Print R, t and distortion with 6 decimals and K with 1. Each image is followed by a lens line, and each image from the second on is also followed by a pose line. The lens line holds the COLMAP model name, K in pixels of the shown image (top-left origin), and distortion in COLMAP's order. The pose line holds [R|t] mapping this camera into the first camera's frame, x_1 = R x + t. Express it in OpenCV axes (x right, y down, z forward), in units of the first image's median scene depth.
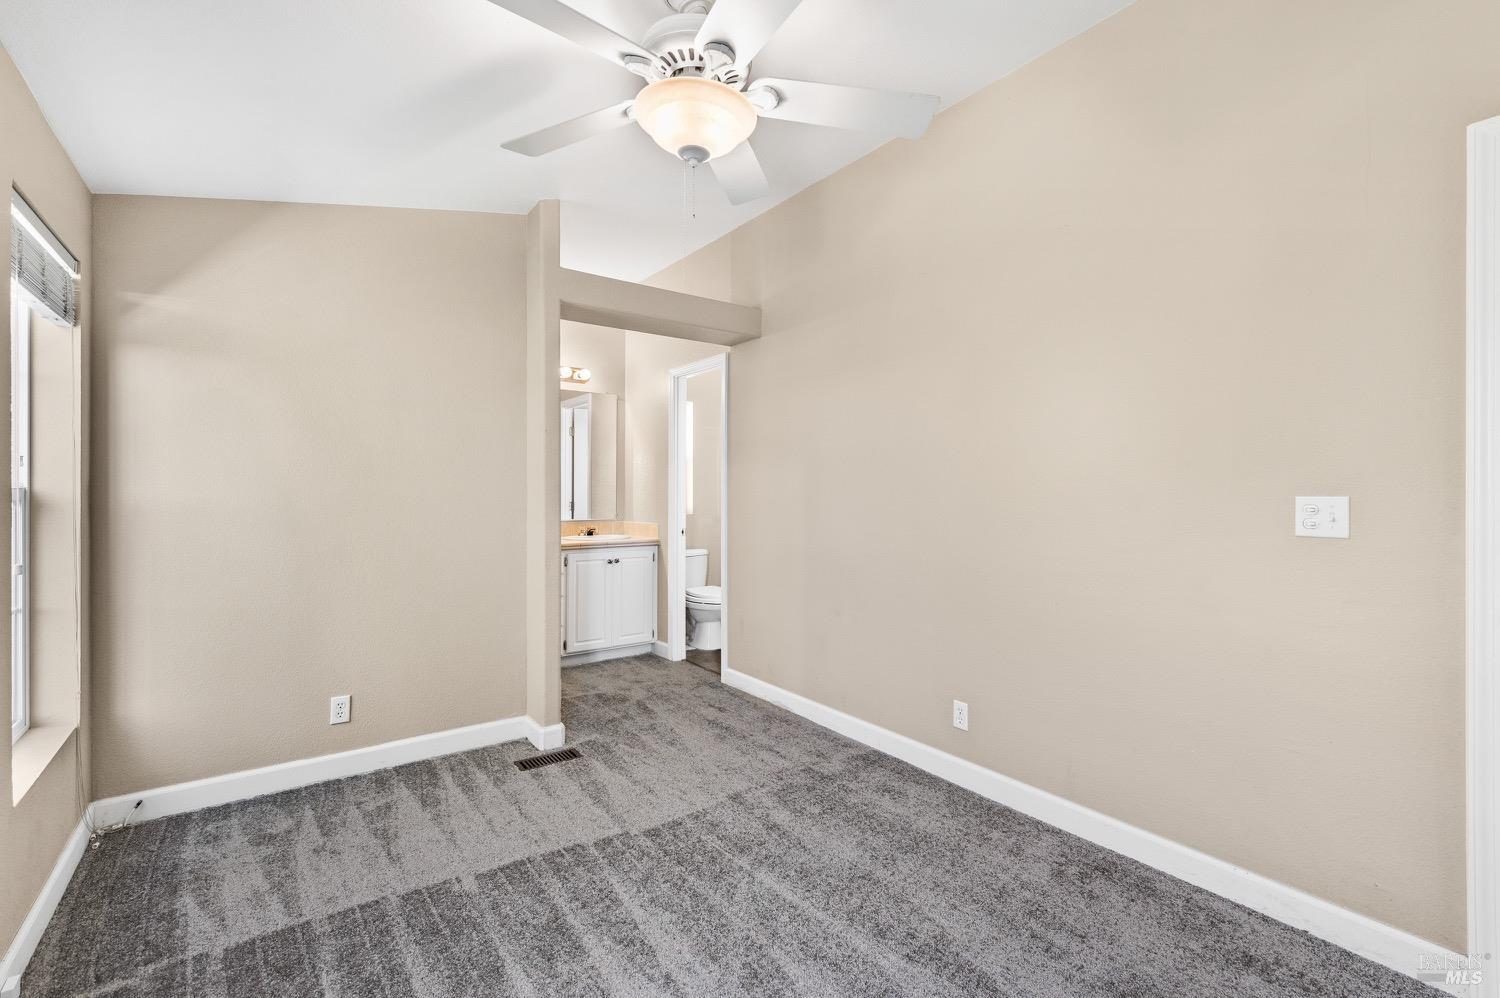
lens RADIAL K [[655.3, 0, 747.7], [0, 655.3, 492.7], [0, 0, 1]] dist [0.002054, 0.000374]
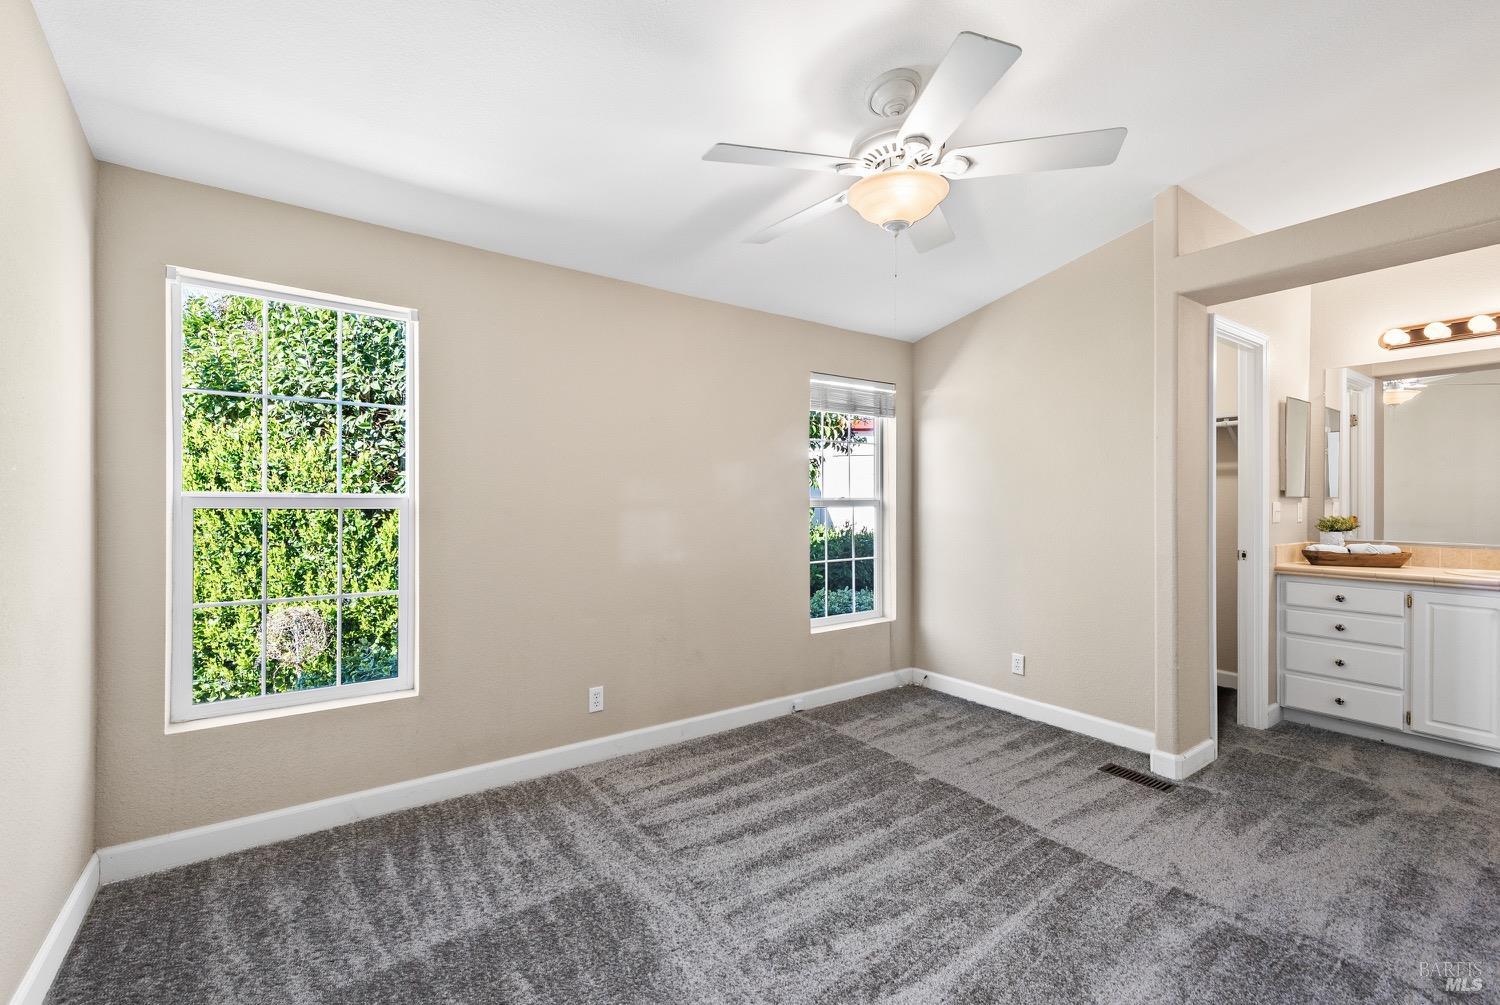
lens RADIAL K [[649.8, 0, 747.4], [0, 649.8, 502.2], [0, 0, 1]] dist [-0.001551, -0.000286]
pose [[-0.026967, 0.002039, -0.999634, 0.740283], [-0.004391, 0.999988, 0.002158, -0.001708], [0.999627, 0.004448, -0.026958, 0.489959]]
